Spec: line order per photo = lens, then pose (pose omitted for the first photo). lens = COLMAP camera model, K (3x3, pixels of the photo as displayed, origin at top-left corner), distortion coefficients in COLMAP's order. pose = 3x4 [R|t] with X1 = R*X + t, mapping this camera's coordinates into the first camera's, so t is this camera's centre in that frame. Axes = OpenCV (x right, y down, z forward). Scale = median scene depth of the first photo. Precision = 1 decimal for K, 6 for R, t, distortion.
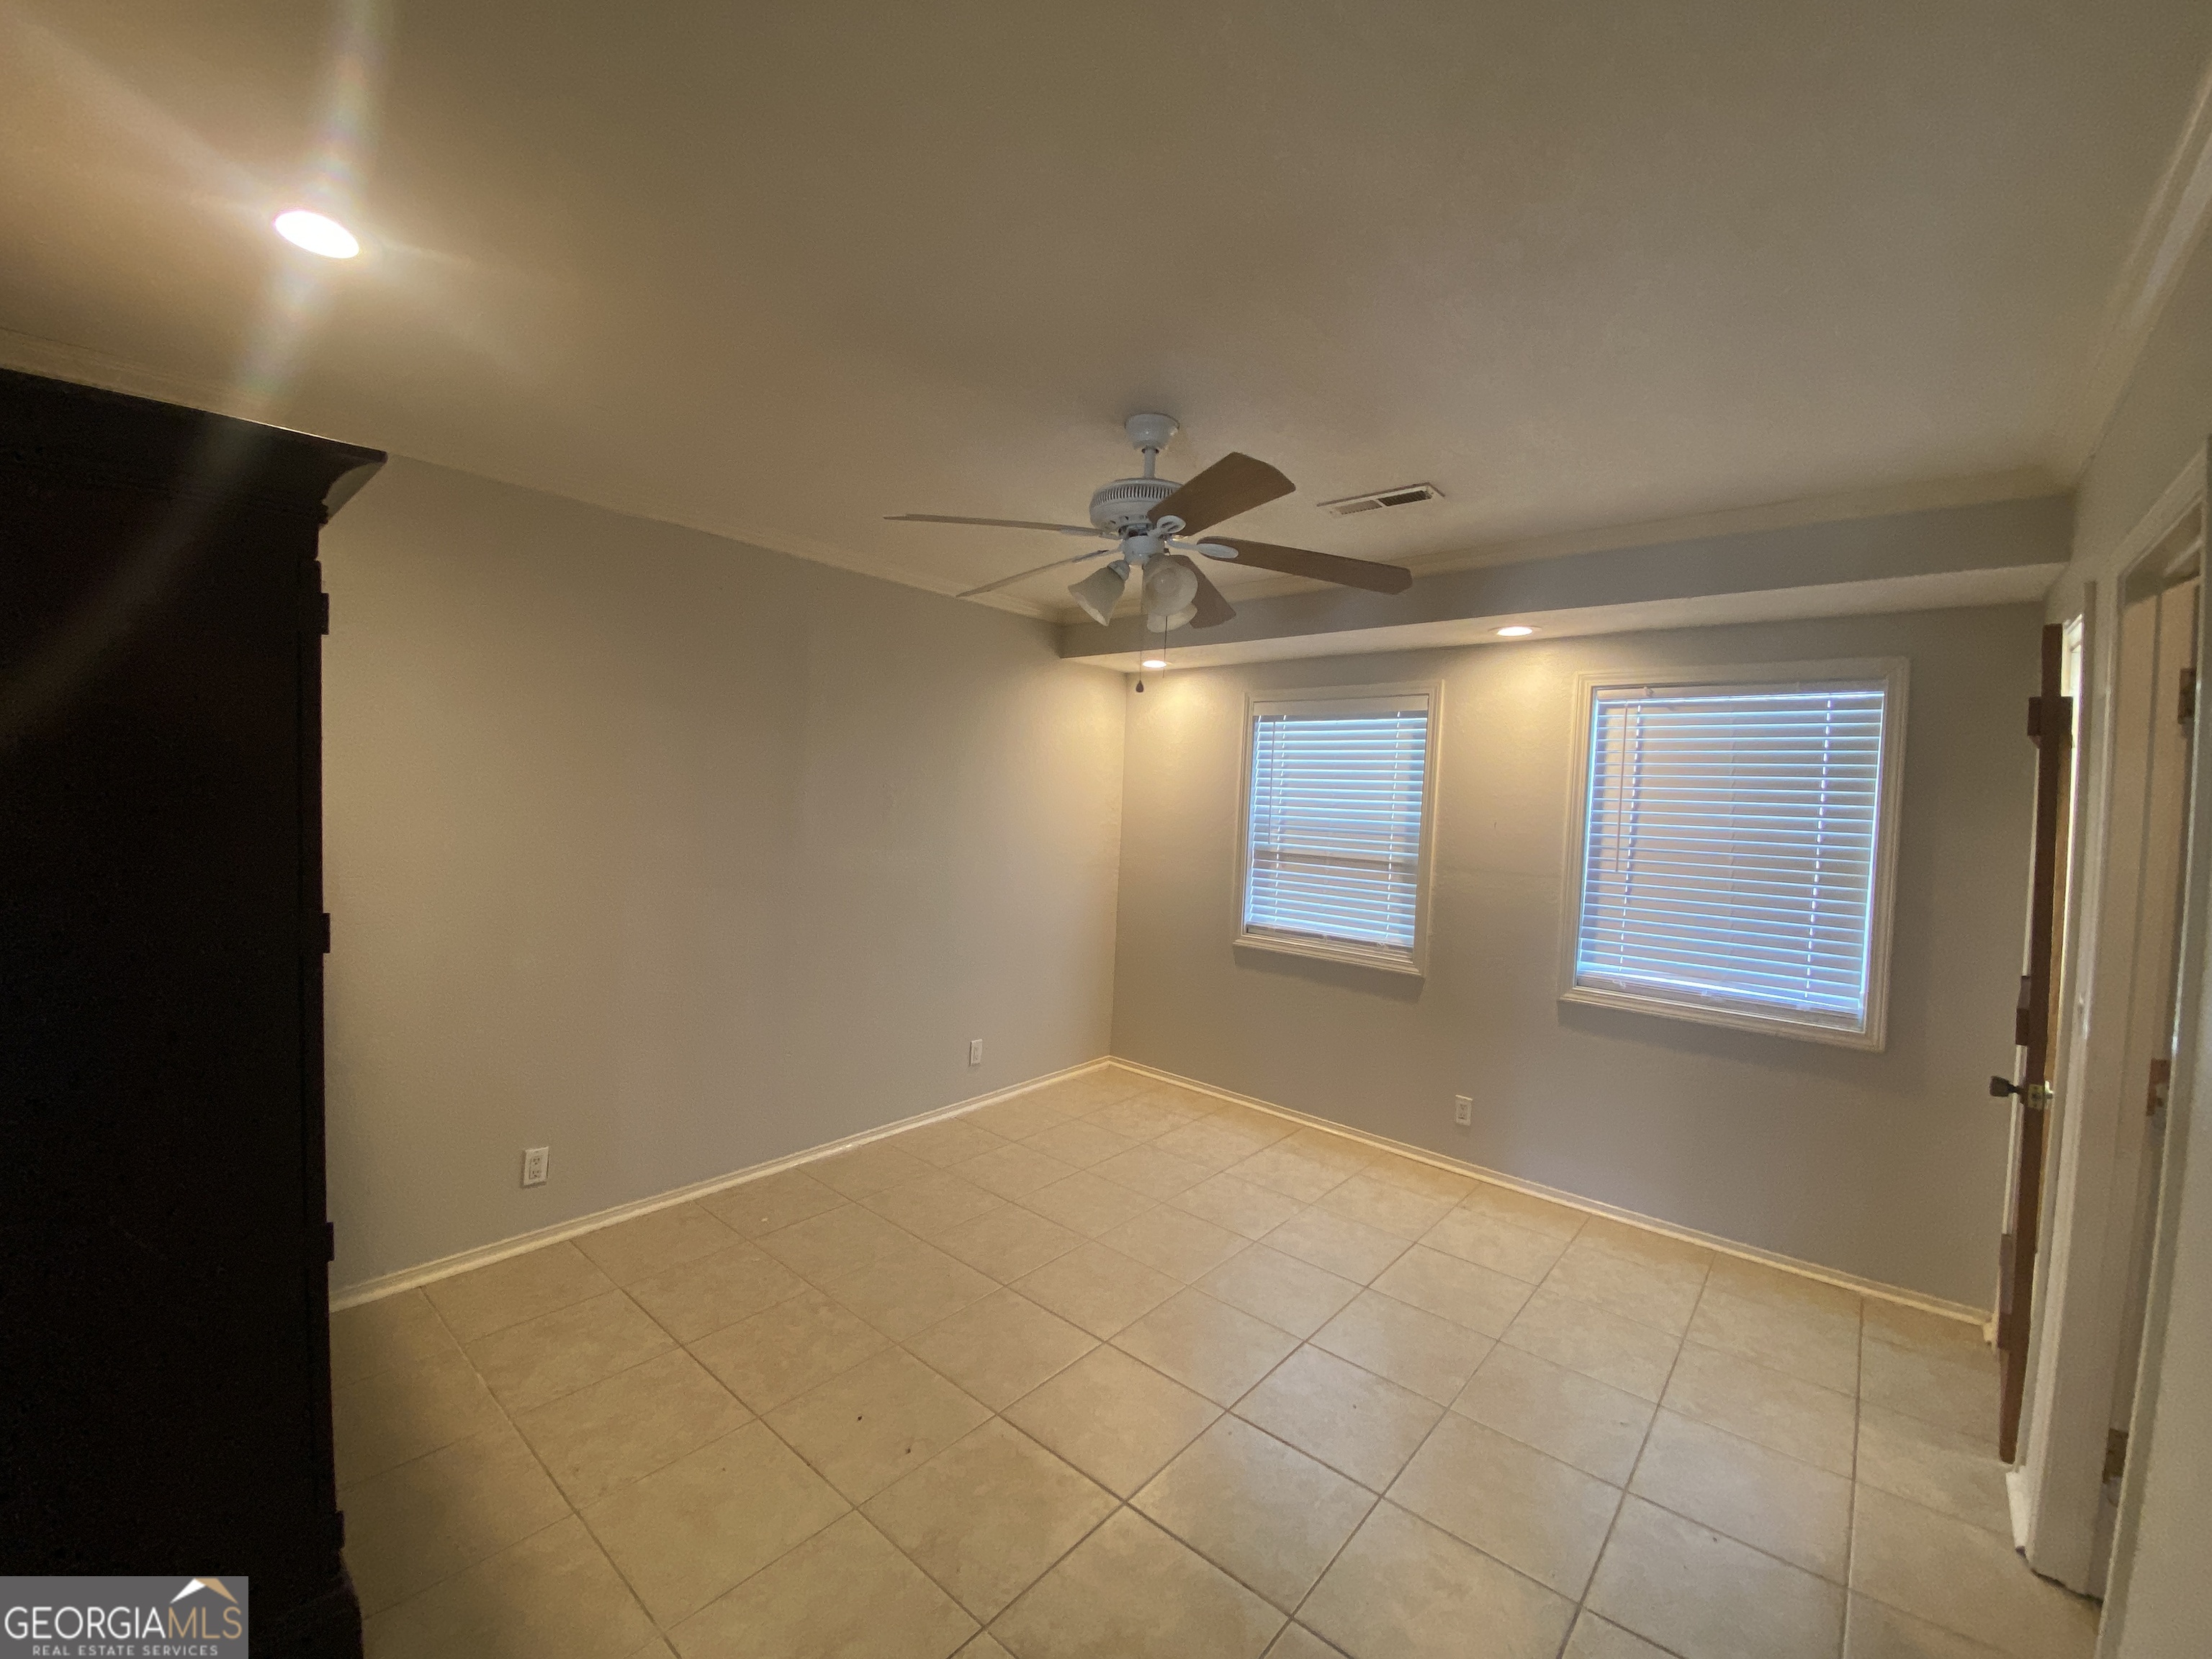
lens RADIAL K [[910.9, 0, 1106.0], [0, 910.9, 829.5], [0, 0, 1]] dist [0.000149, -0.000057]
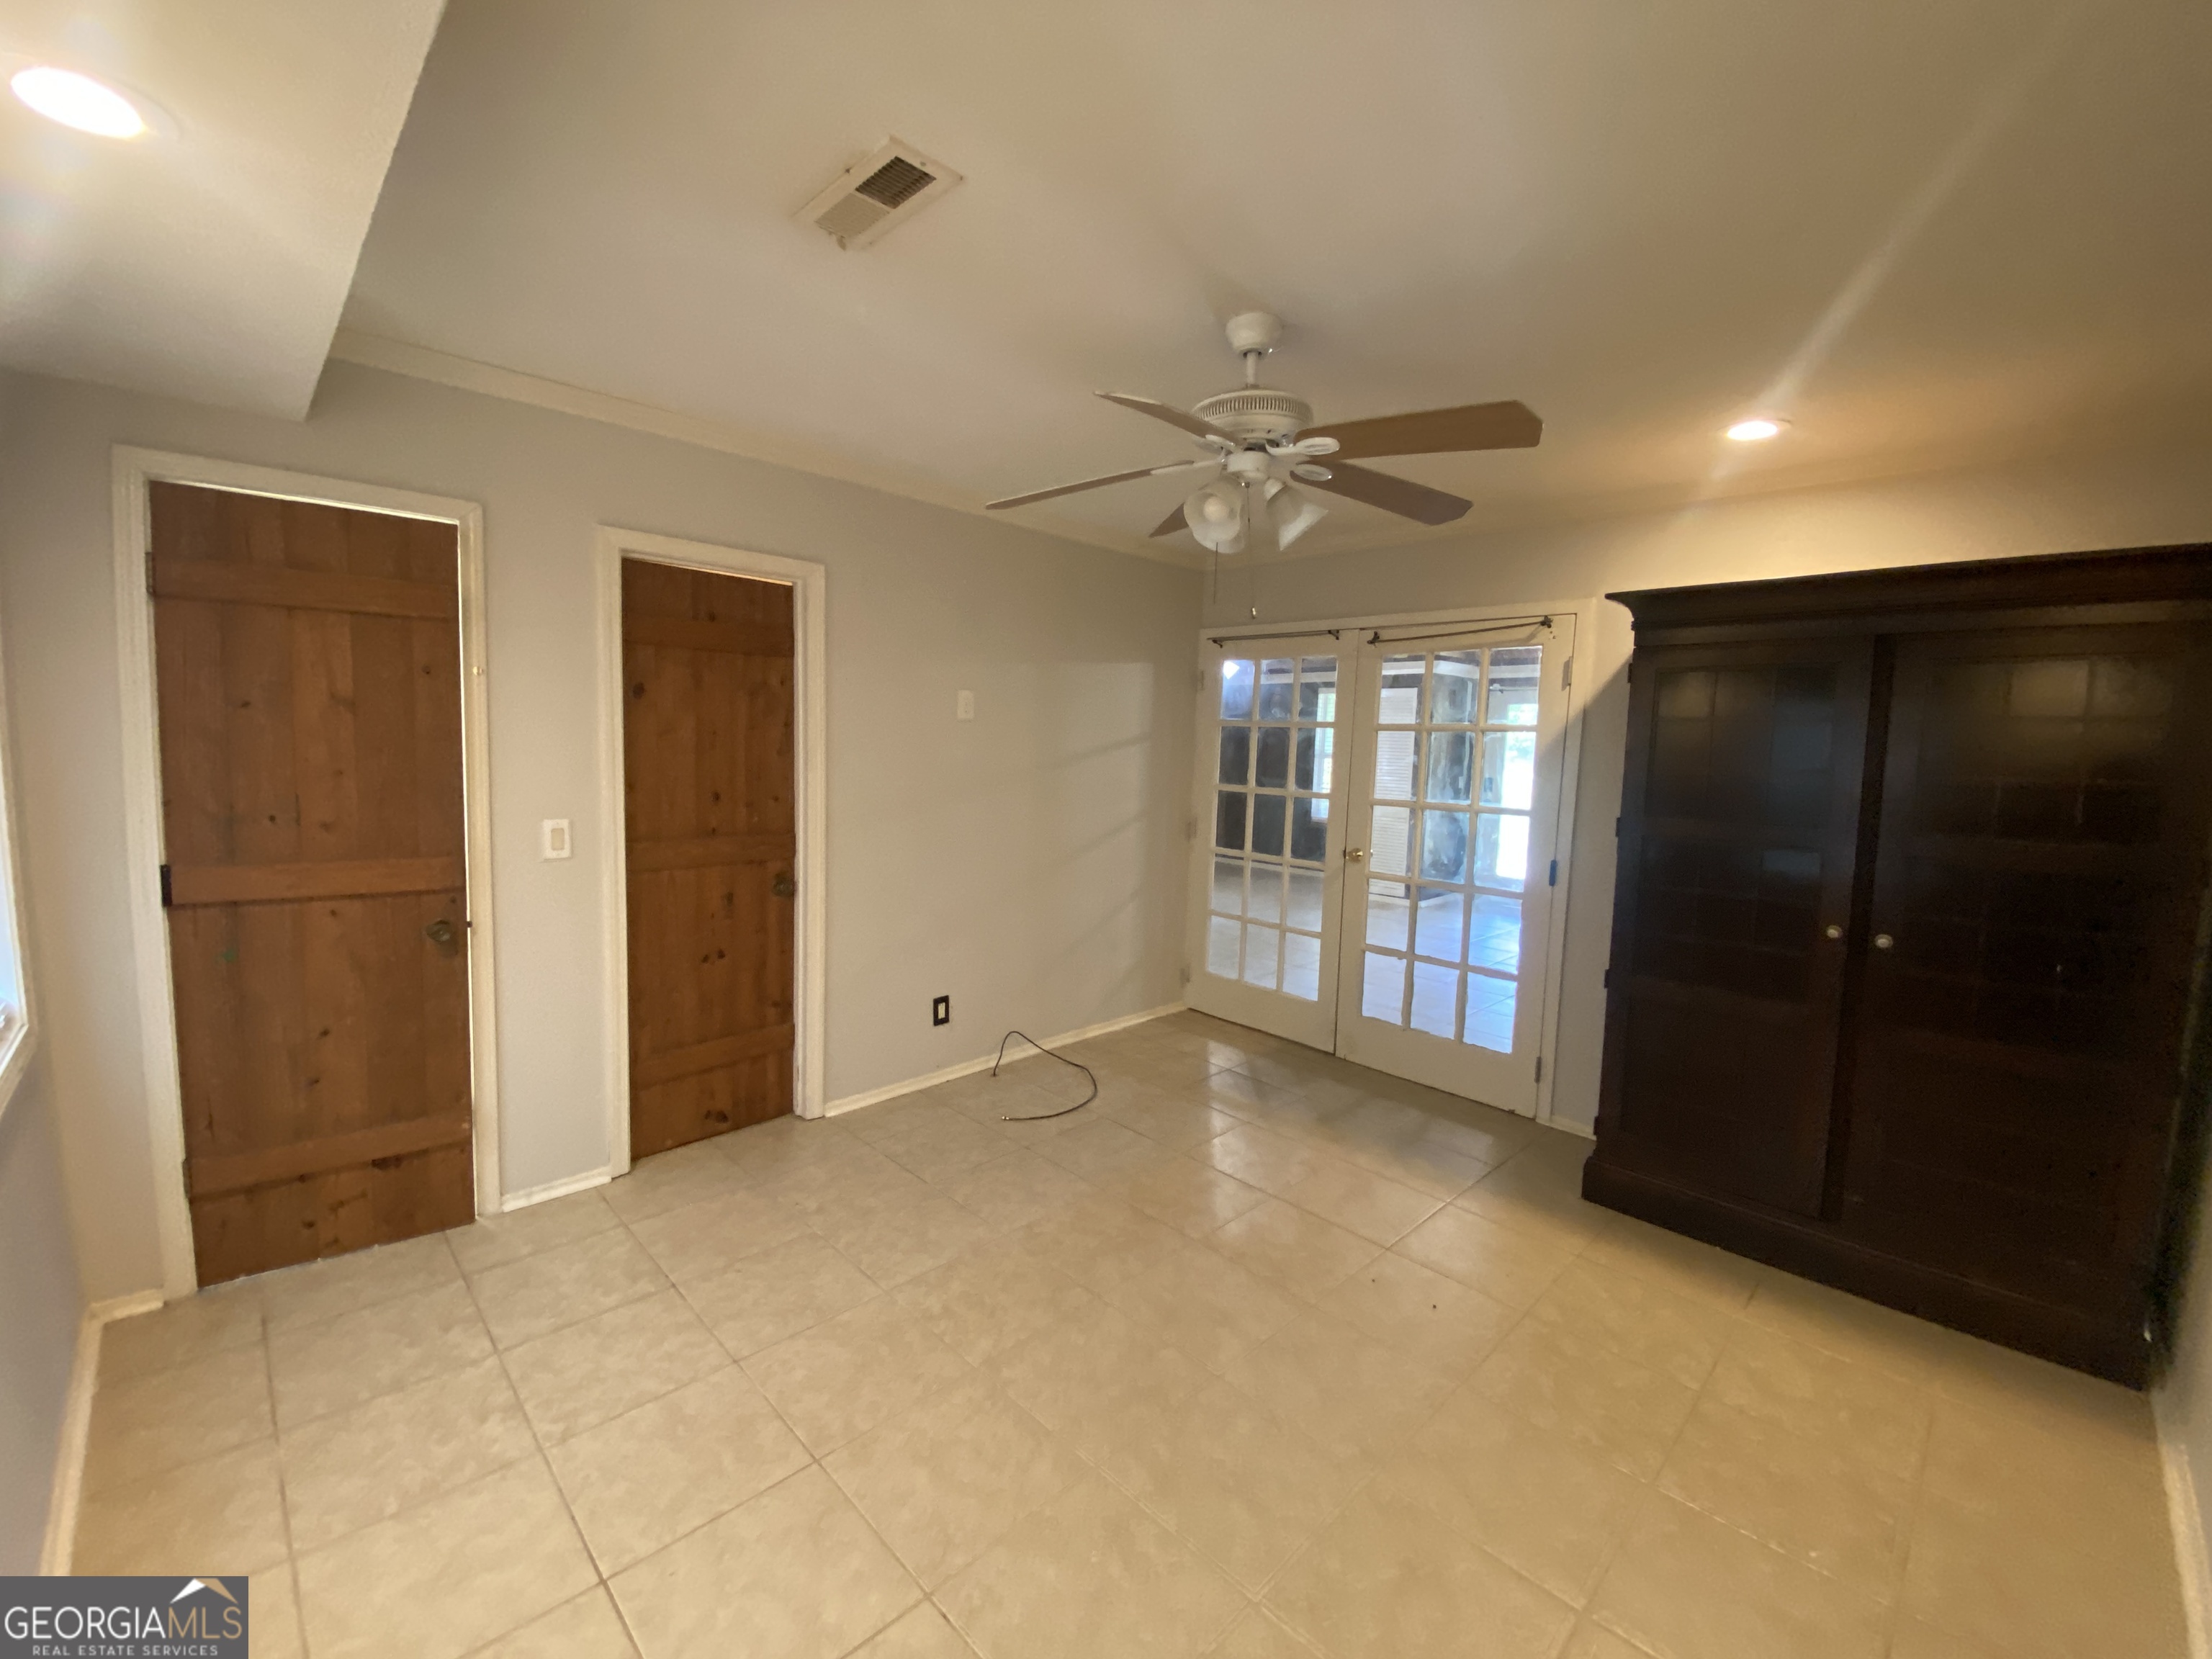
lens RADIAL K [[910.9, 0, 1106.0], [0, 910.9, 829.5], [0, 0, 1]] dist [0.000149, -0.000057]
pose [[-0.994903, -0.073467, 0.069063, 0.072416], [-0.063546, 0.988634, 0.136253, -0.038835], [-0.078289, 0.131170, -0.988264, 1.585277]]
